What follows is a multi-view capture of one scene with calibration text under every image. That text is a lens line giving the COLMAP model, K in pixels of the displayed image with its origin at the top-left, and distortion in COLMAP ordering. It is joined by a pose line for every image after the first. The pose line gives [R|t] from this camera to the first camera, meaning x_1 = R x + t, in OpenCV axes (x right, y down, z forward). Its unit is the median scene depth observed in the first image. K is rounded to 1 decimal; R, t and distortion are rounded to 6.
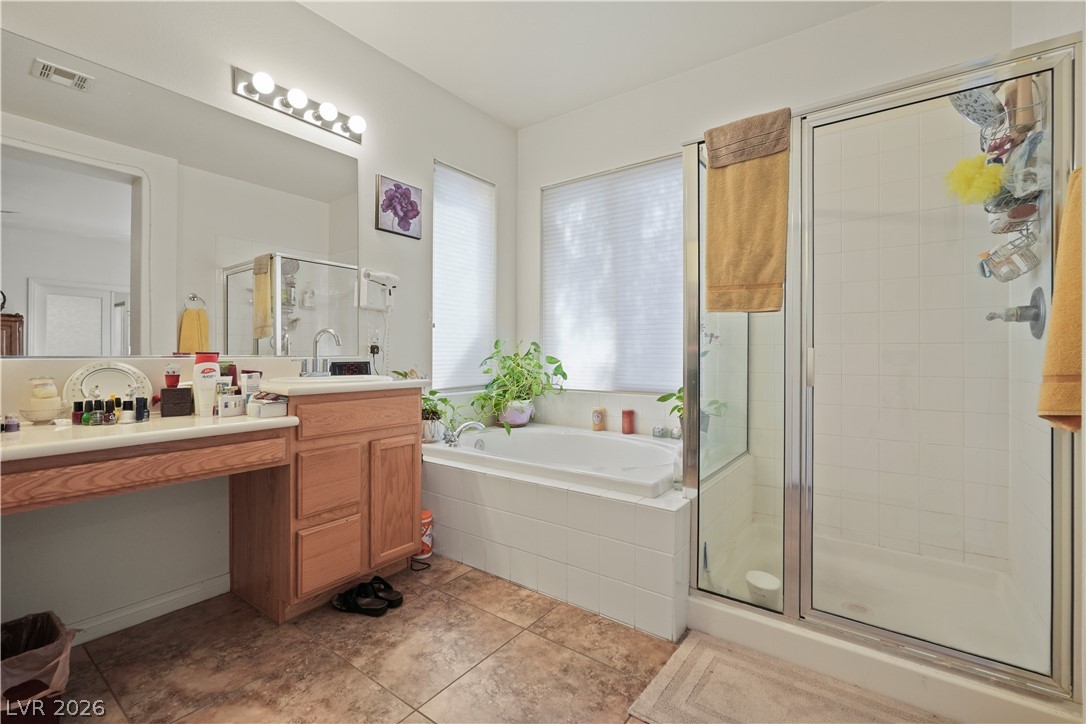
lens RADIAL K [[474.7, 0, 544.1], [0, 474.7, 355.4], [0, 0, 1]] dist [-0.006262, 0.000742]
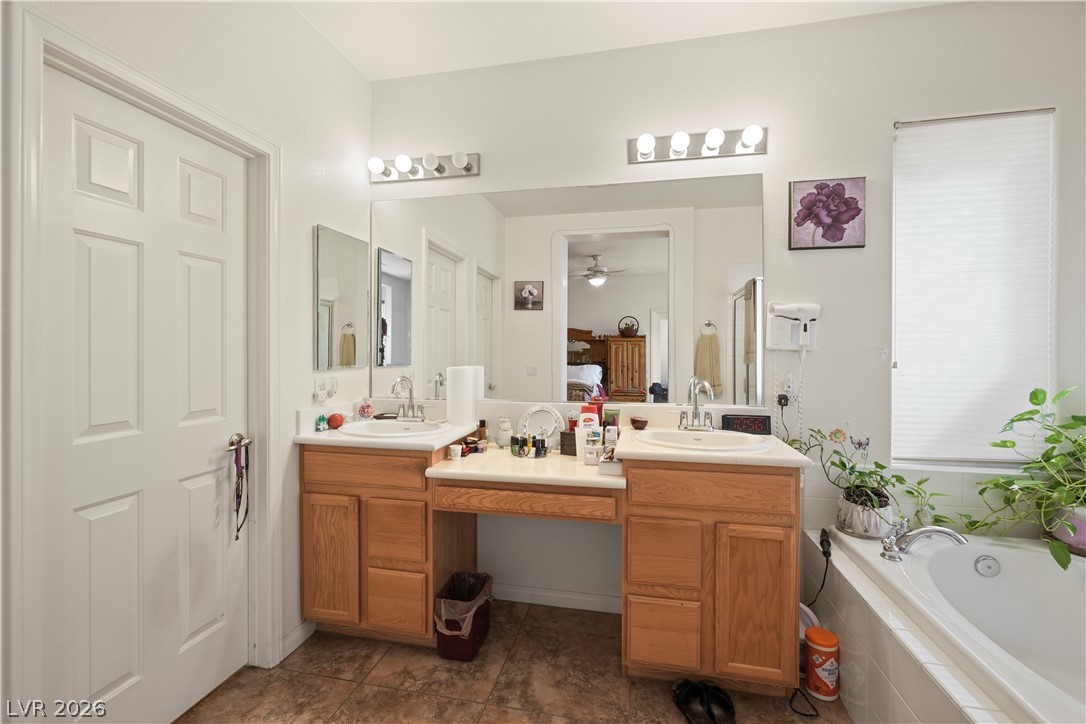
lens RADIAL K [[474.7, 0, 537.4], [0, 474.7, 351.3], [0, 0, 1]] dist [-0.006262, 0.000742]
pose [[0.401346, 0.000838, -0.915926, 0.258854], [-0.000349, 1.000000, 0.000762, -0.115233], [0.915926, 0.000014, 0.401346, 0.345239]]
